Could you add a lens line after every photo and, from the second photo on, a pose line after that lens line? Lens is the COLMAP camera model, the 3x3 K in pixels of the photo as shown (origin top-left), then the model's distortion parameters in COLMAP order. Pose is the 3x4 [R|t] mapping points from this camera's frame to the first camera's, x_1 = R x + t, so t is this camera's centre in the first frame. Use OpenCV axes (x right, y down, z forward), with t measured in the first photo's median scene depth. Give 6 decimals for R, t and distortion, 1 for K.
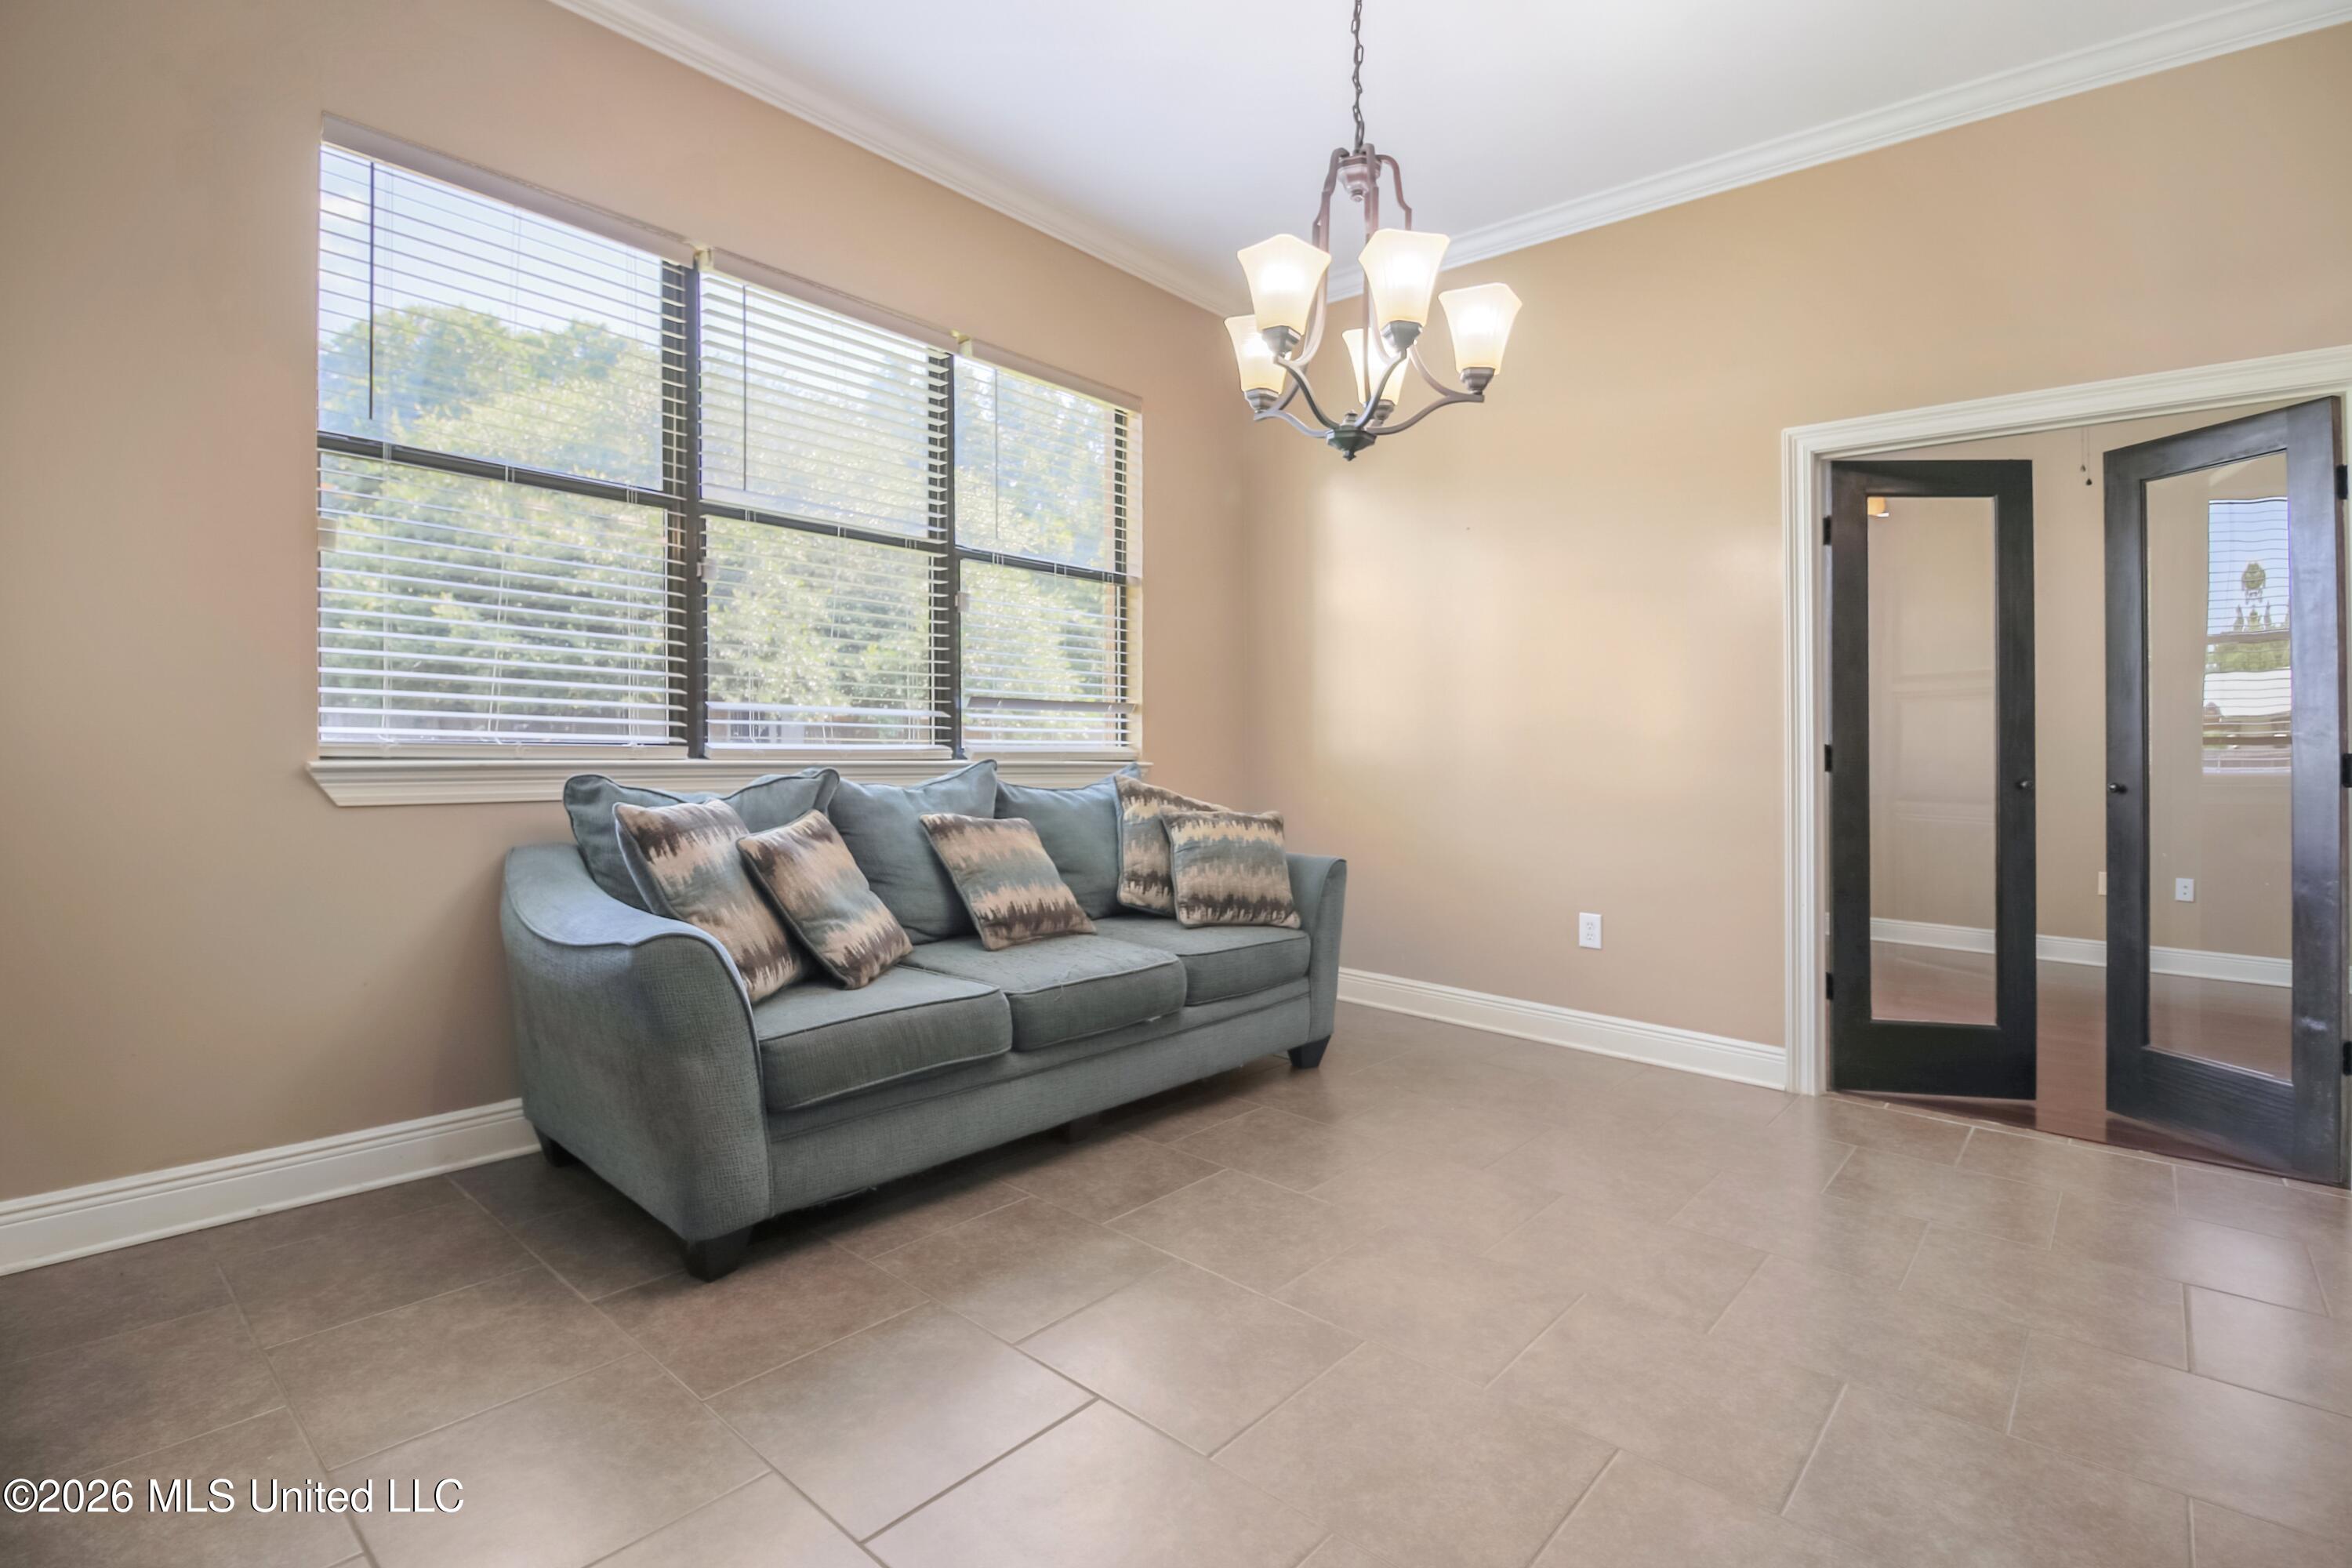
lens RADIAL K [[1113.5, 0, 1177.1], [0, 1113.5, 738.9], [0, 0, 1]] dist [0.001724, -0.000014]
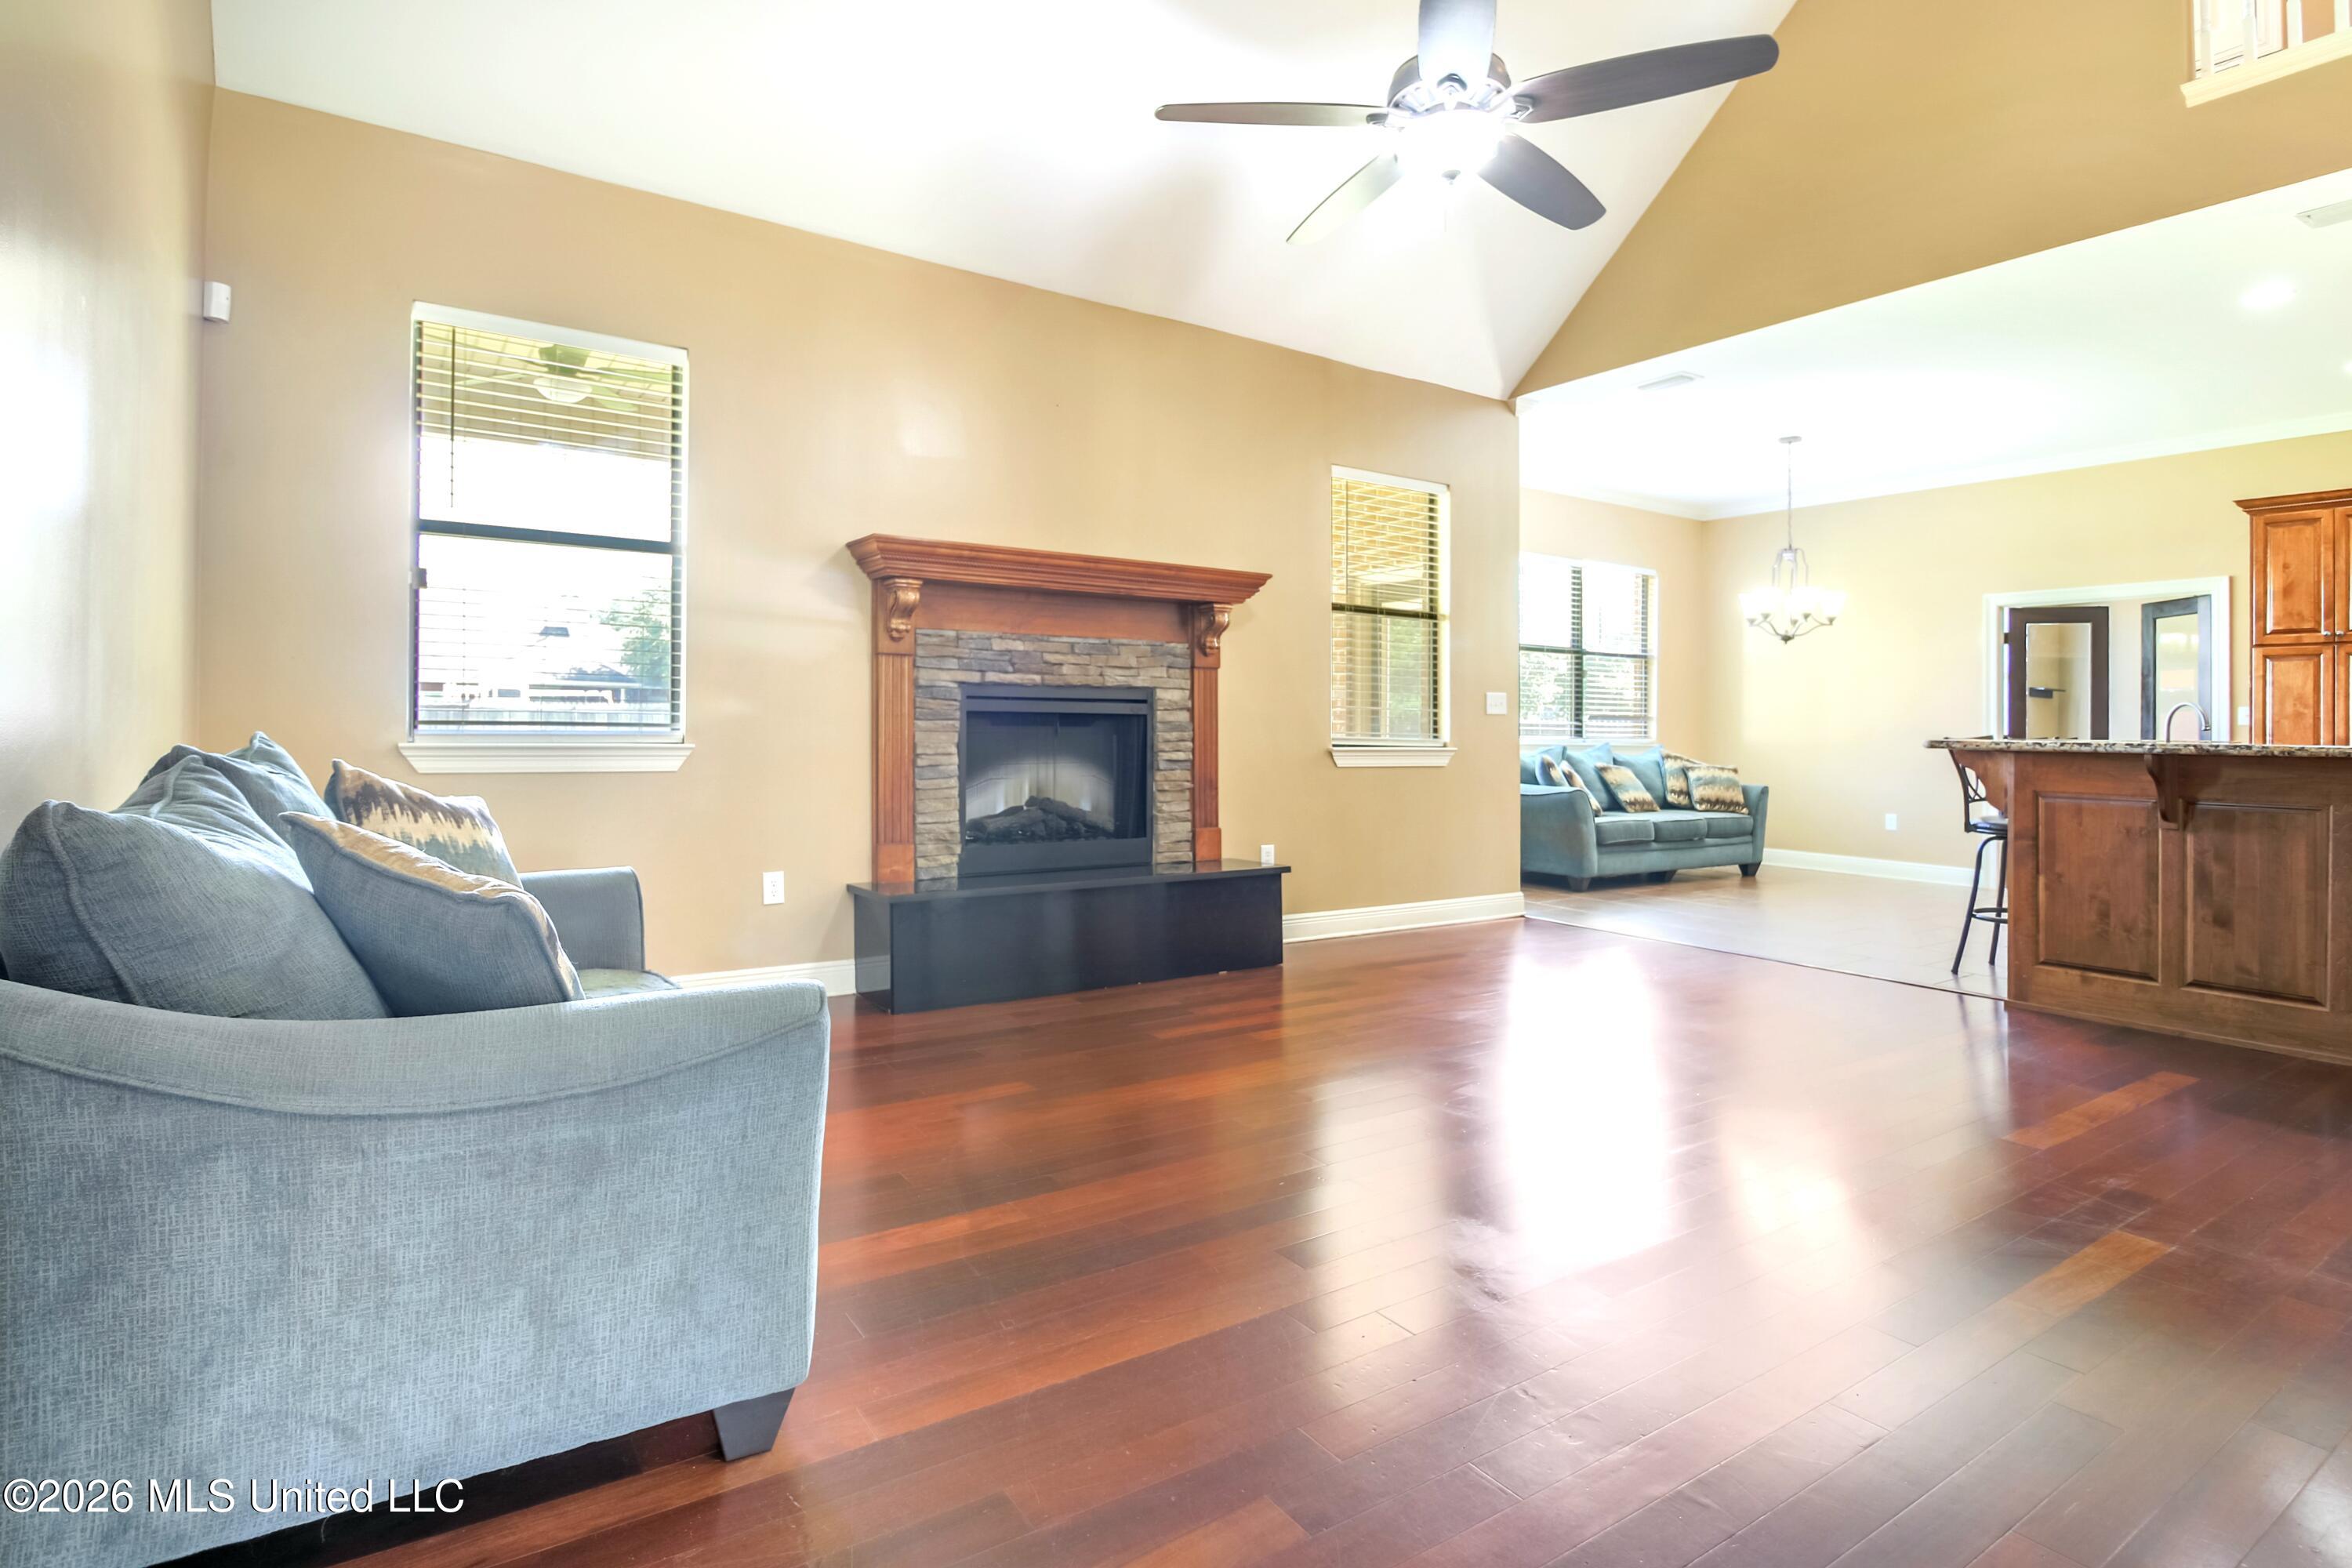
lens RADIAL K [[1195.5, 0, 1174.2], [0, 1195.5, 767.6], [0, 0, 1]] dist [-0.000371, -0.000035]
pose [[0.967683, 0.001726, -0.252164, -0.429476], [0.006269, 0.999503, 0.030898, -0.013480], [0.252092, -0.031481, 0.967191, -1.754552]]
